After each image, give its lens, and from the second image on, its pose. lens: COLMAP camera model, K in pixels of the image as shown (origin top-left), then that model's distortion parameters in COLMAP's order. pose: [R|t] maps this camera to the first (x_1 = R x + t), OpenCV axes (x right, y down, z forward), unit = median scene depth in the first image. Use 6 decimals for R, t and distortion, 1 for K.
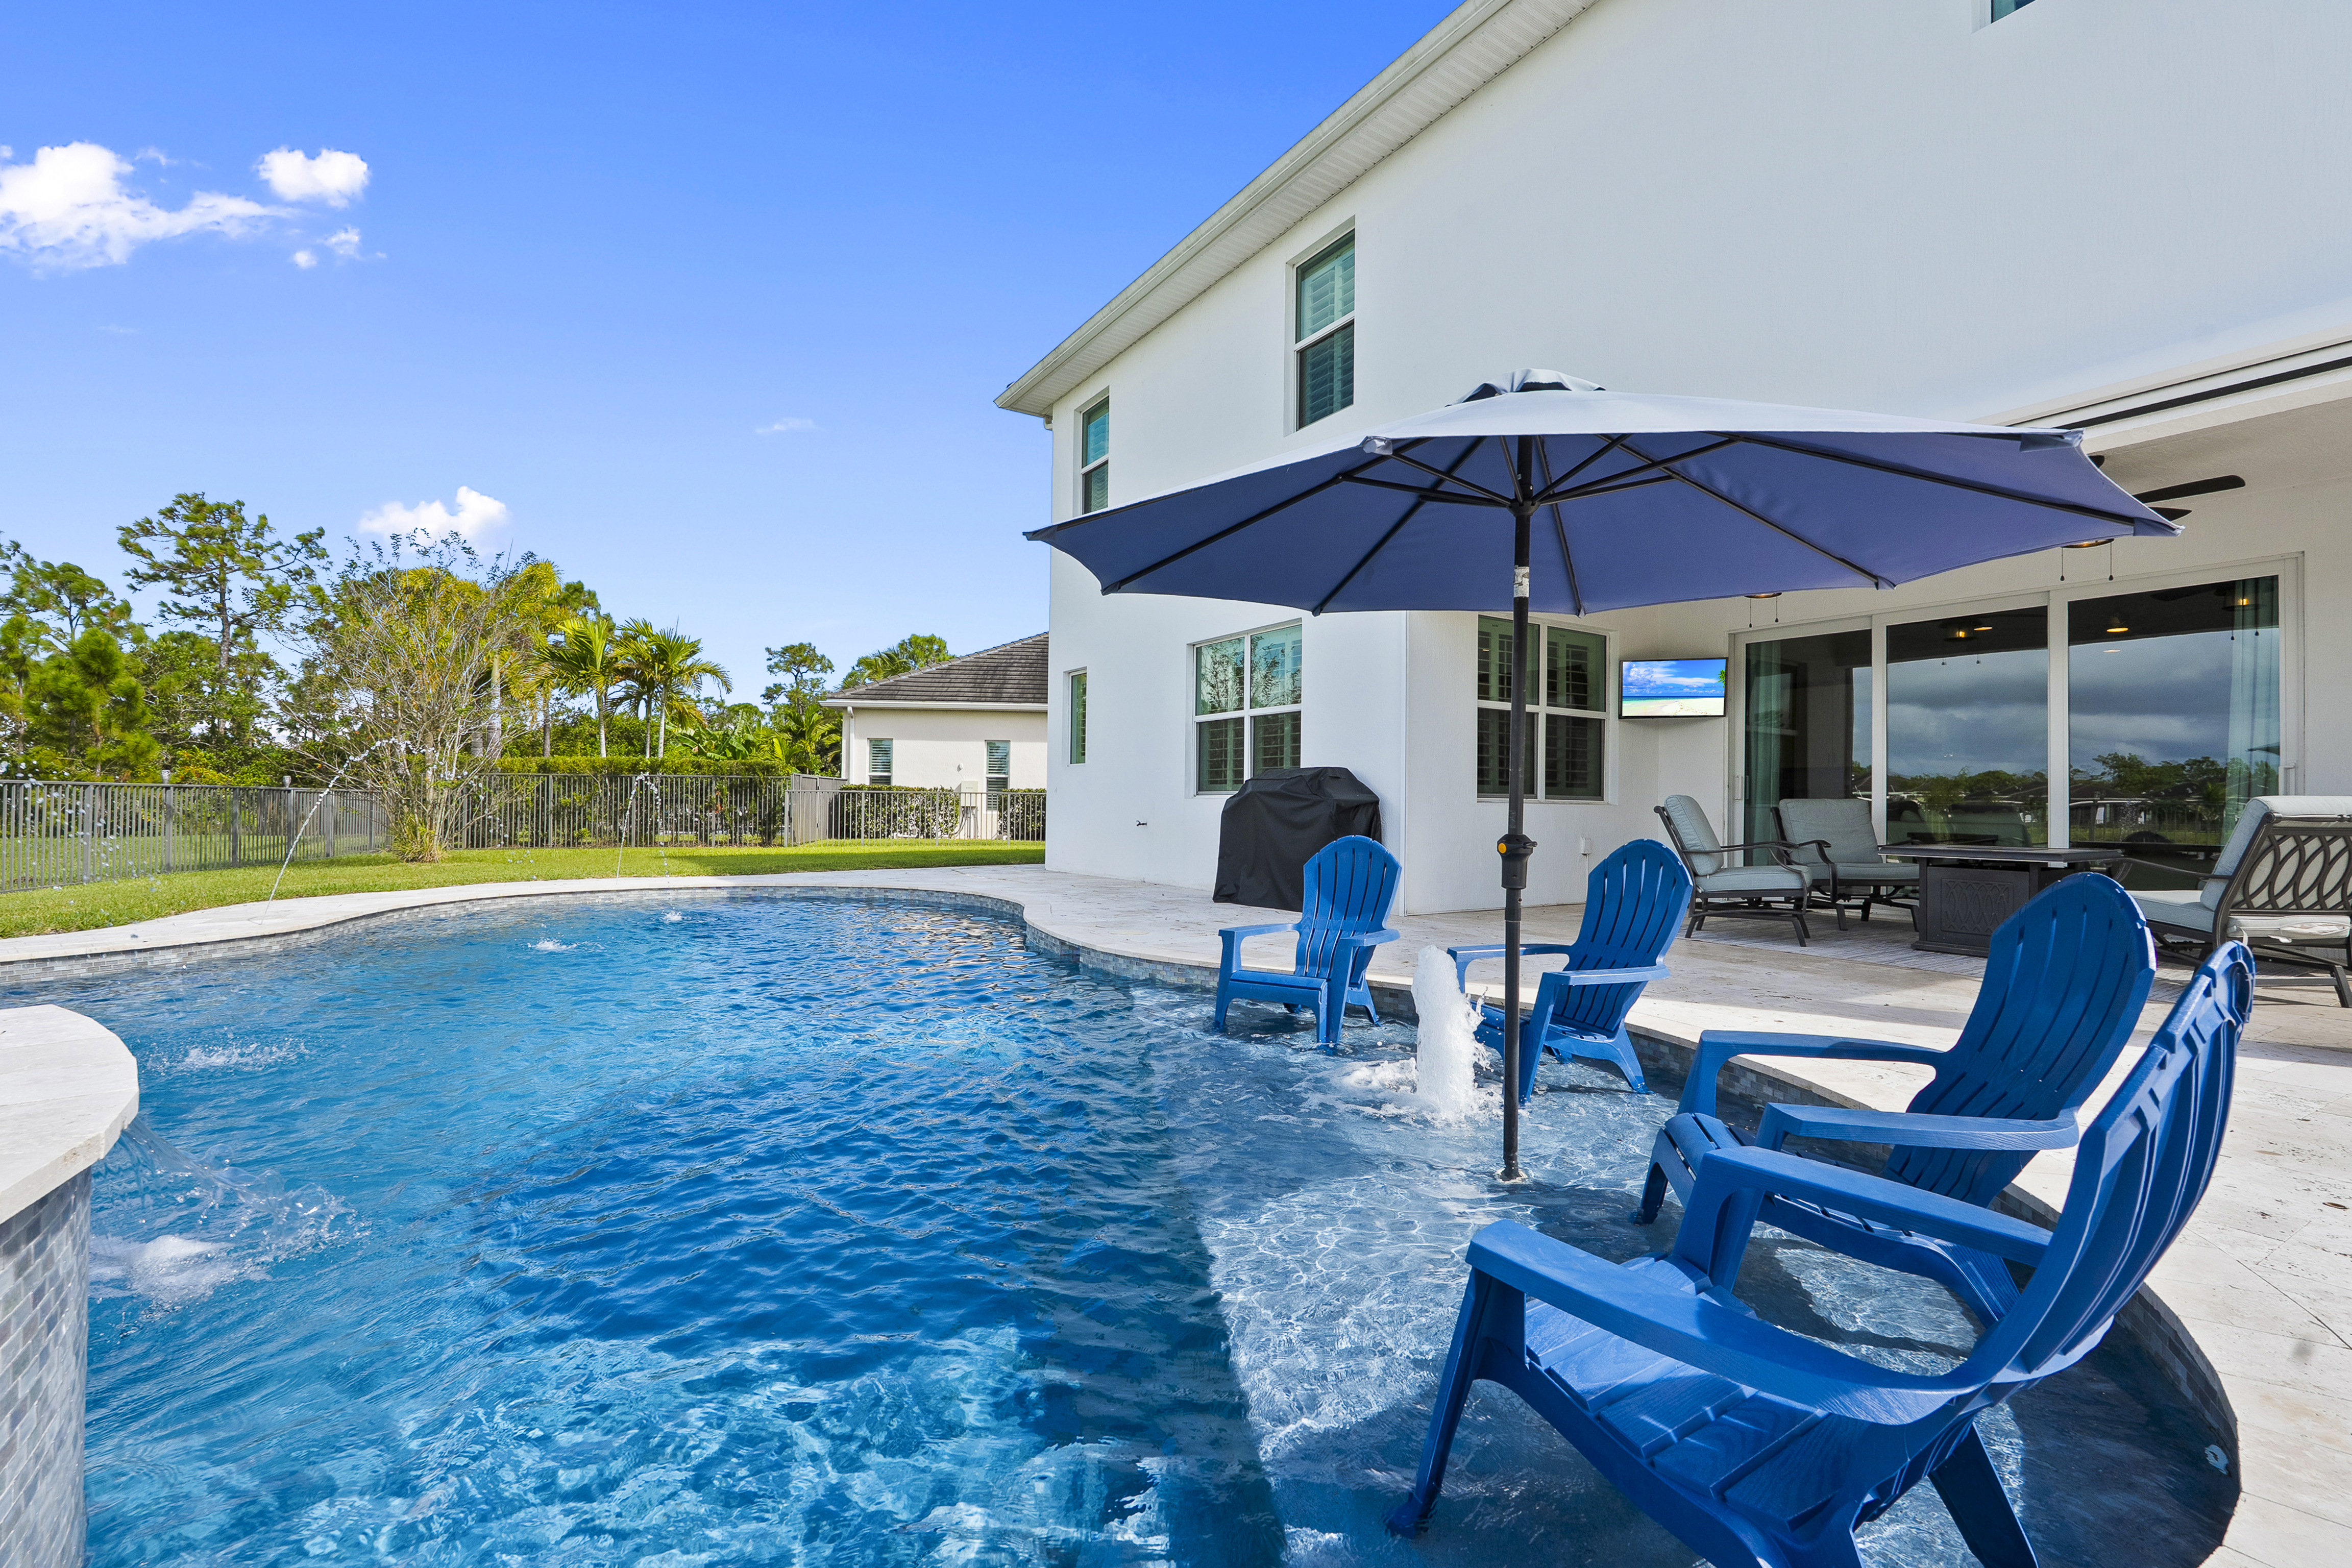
lens RADIAL K [[1037.6, 0, 1166.3], [0, 1037.6, 785.0], [0, 0, 1]] dist [-0.006606, -0.000092]
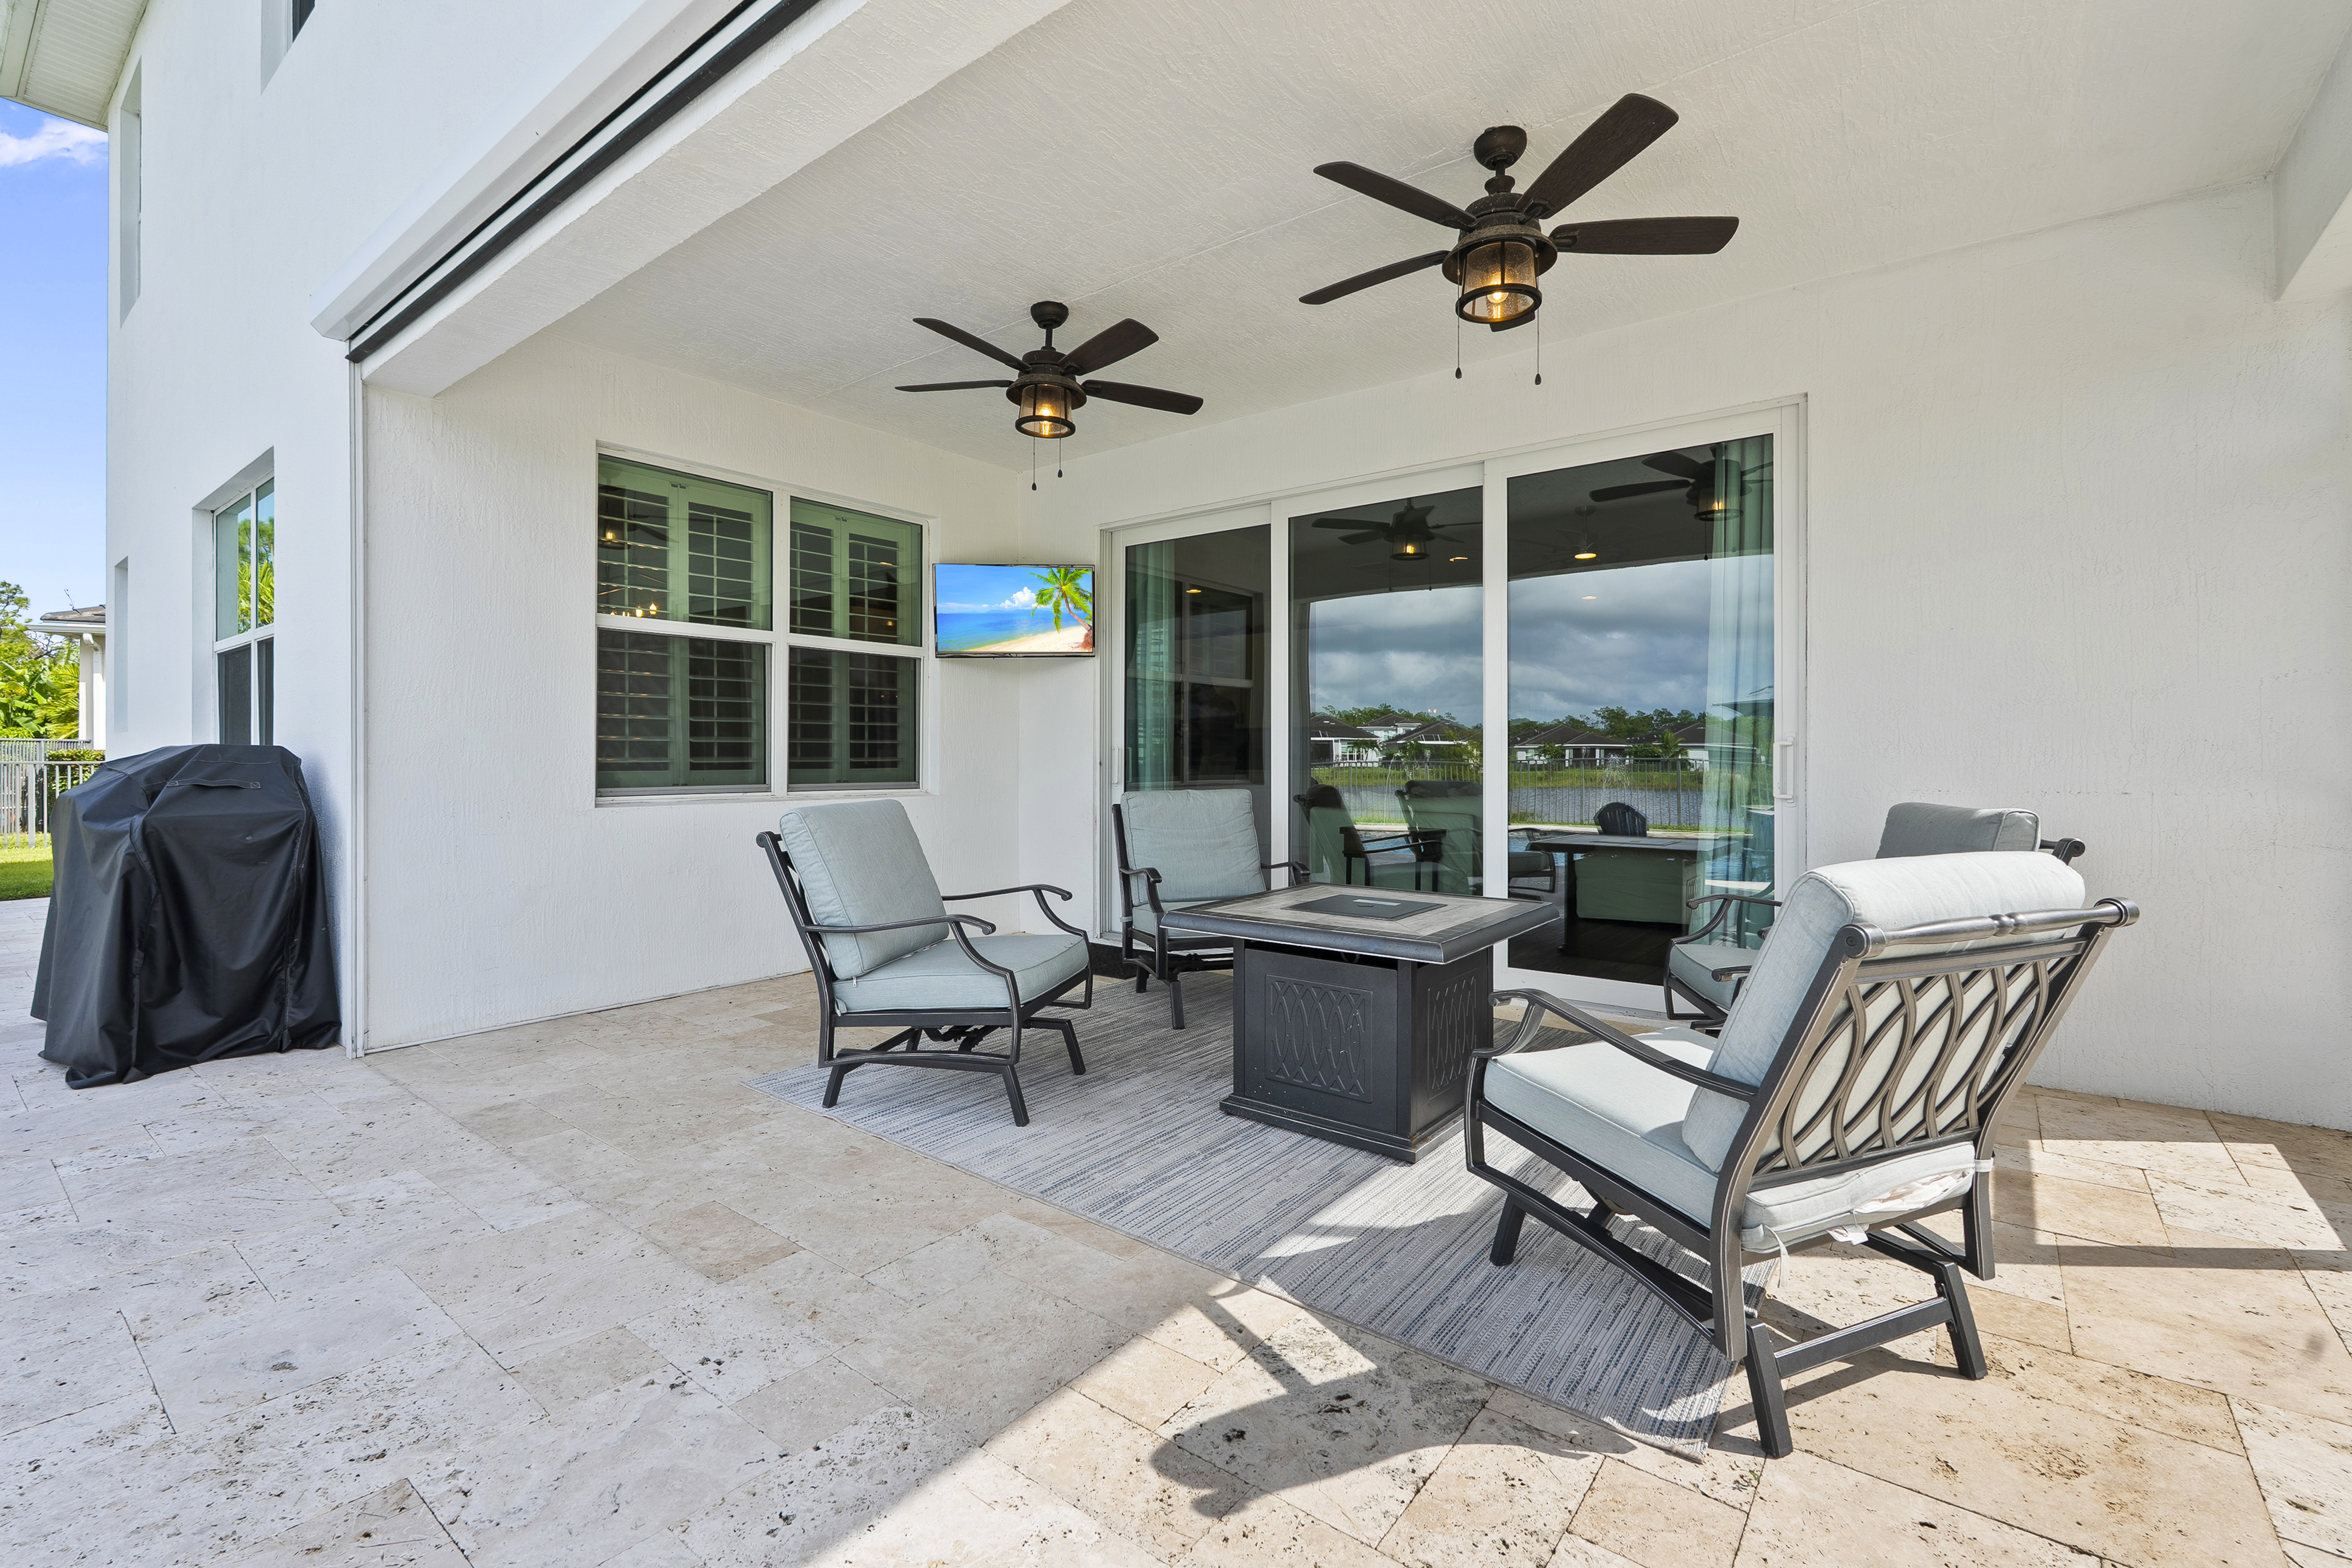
lens RADIAL K [[1037.6, 0, 1173.1], [0, 1037.6, 765.1], [0, 0, 1]] dist [-0.006606, -0.000092]
pose [[0.948461, -0.010844, 0.316708, 0.368441], [0.002534, 0.999642, 0.026639, -0.015170], [-0.316884, -0.024464, 0.948149, 0.354224]]
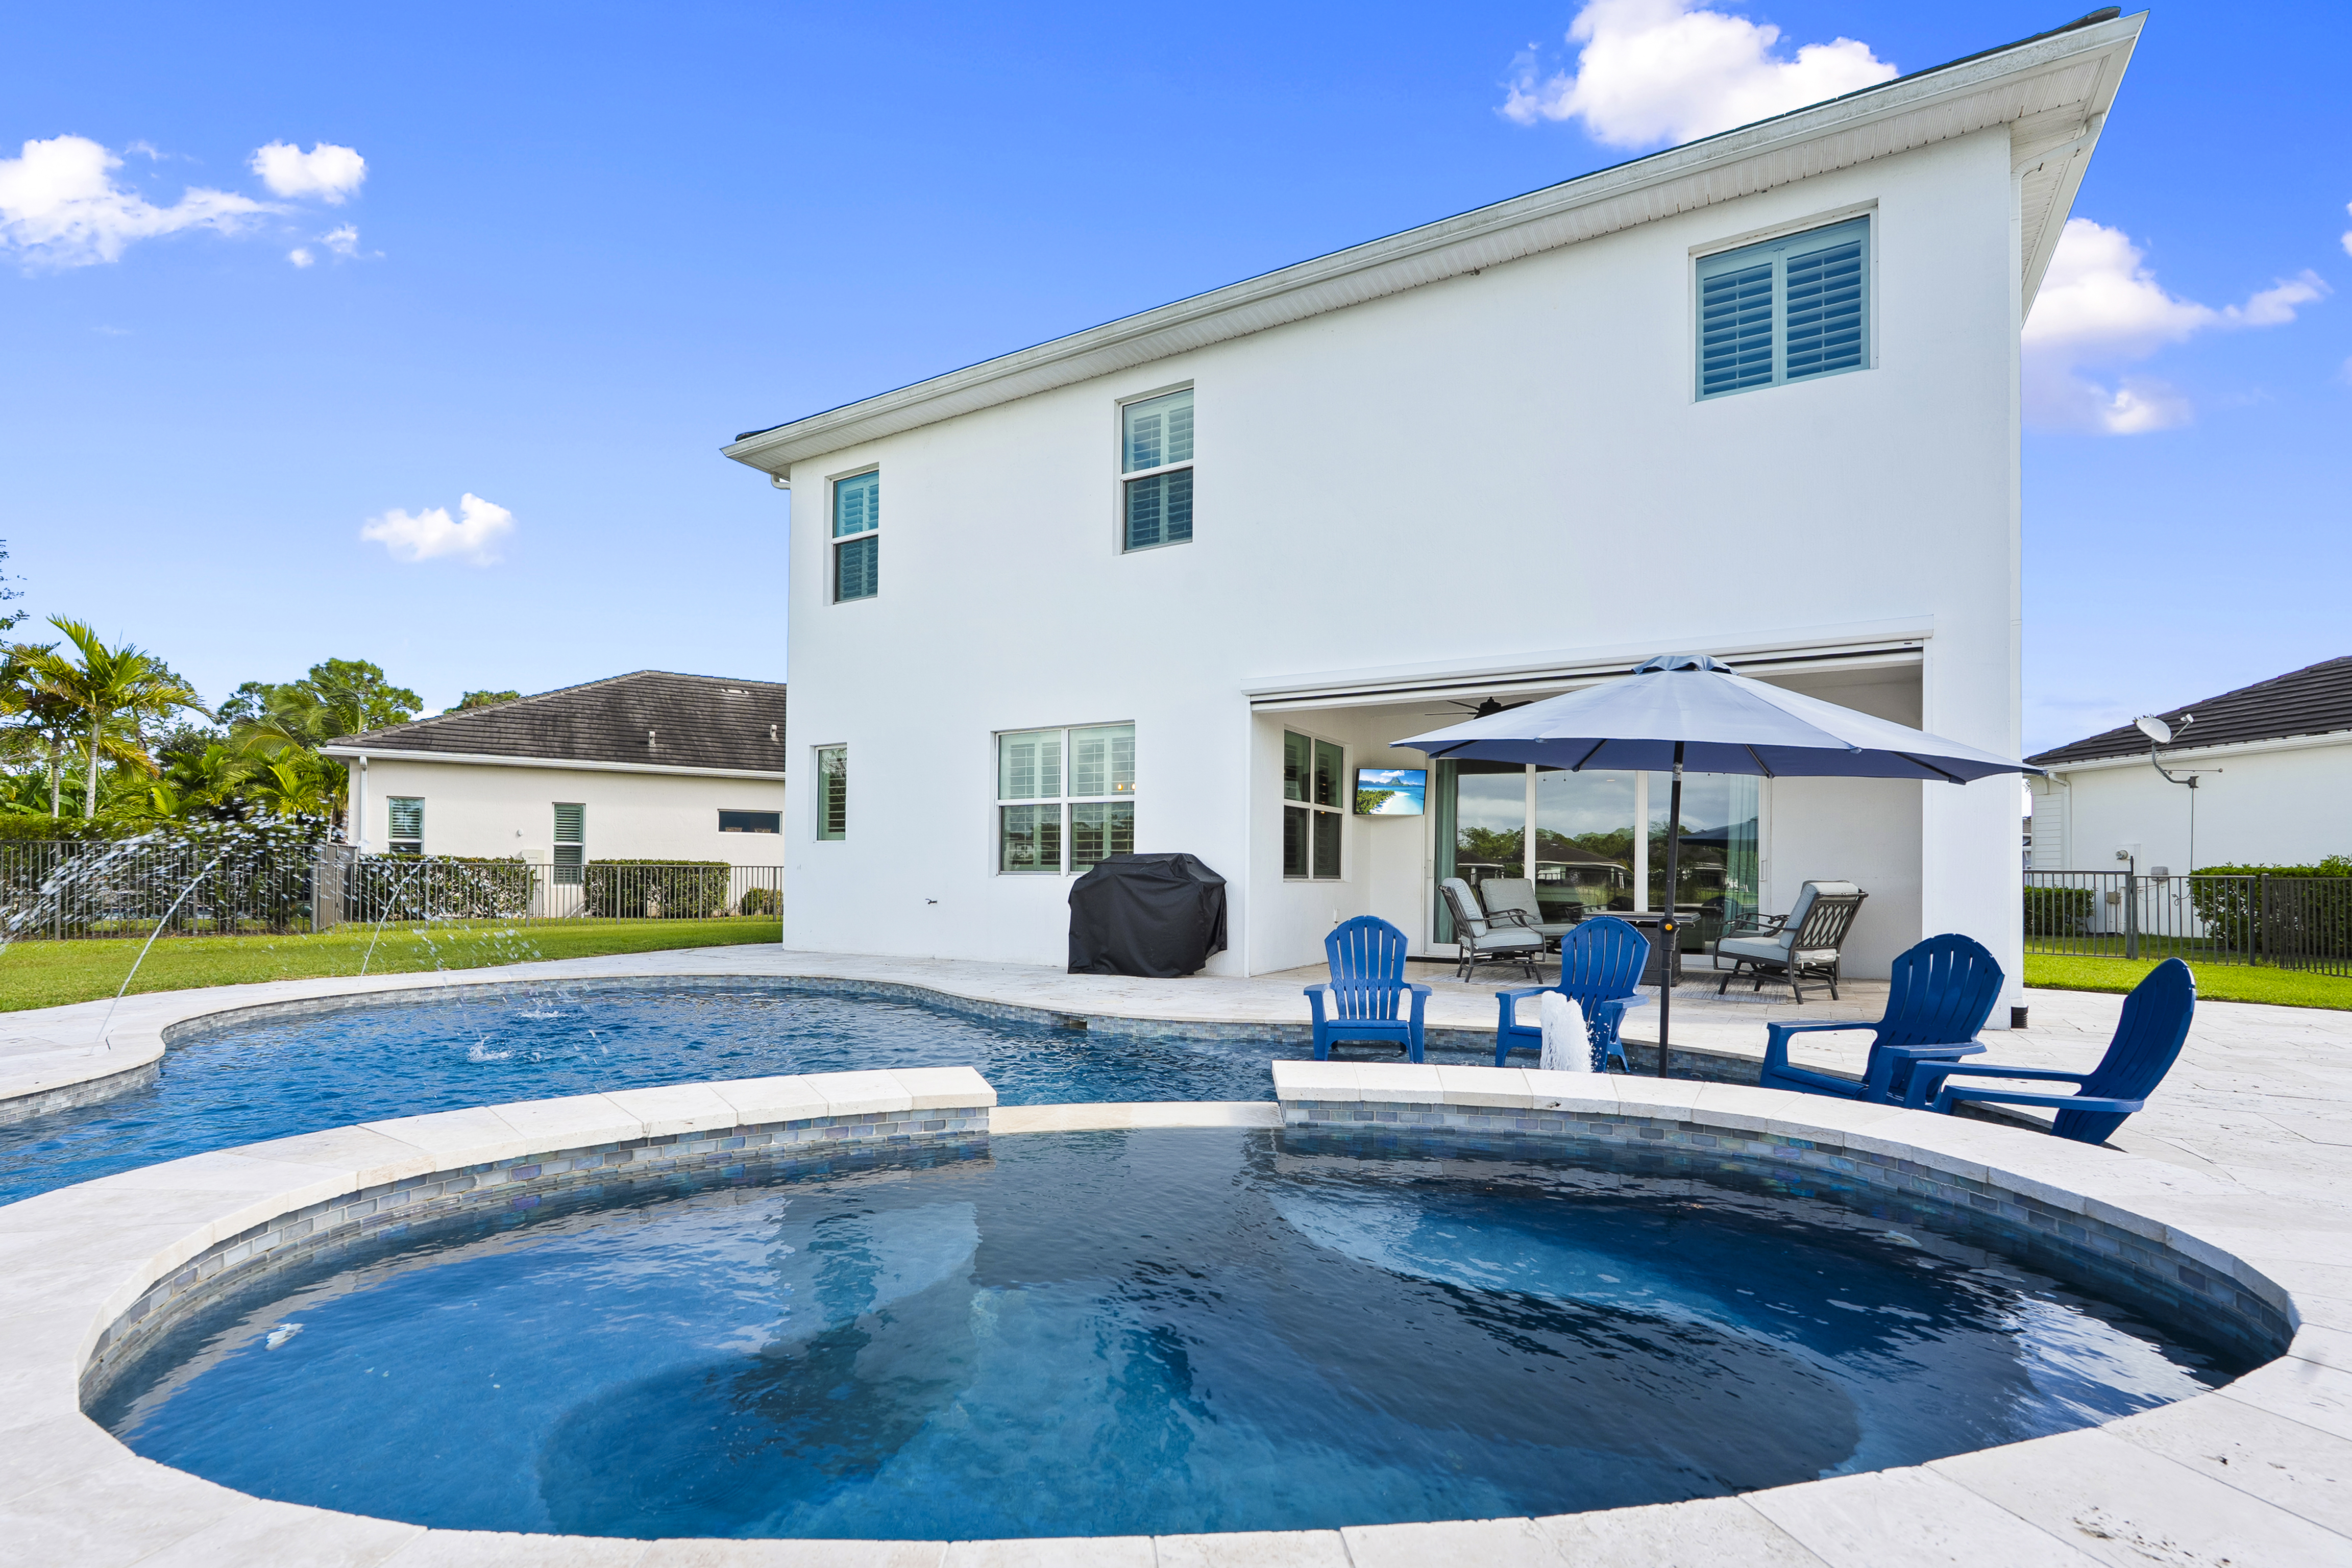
lens RADIAL K [[1037.6, 0, 1201.6], [0, 1037.6, 878.2], [0, 0, 1]] dist [-0.006606, -0.000092]
pose [[0.891710, -0.005446, 0.452573, -0.299031], [-0.006060, 0.999694, 0.023970, -0.014724], [-0.452566, -0.024117, 0.891405, -0.043847]]
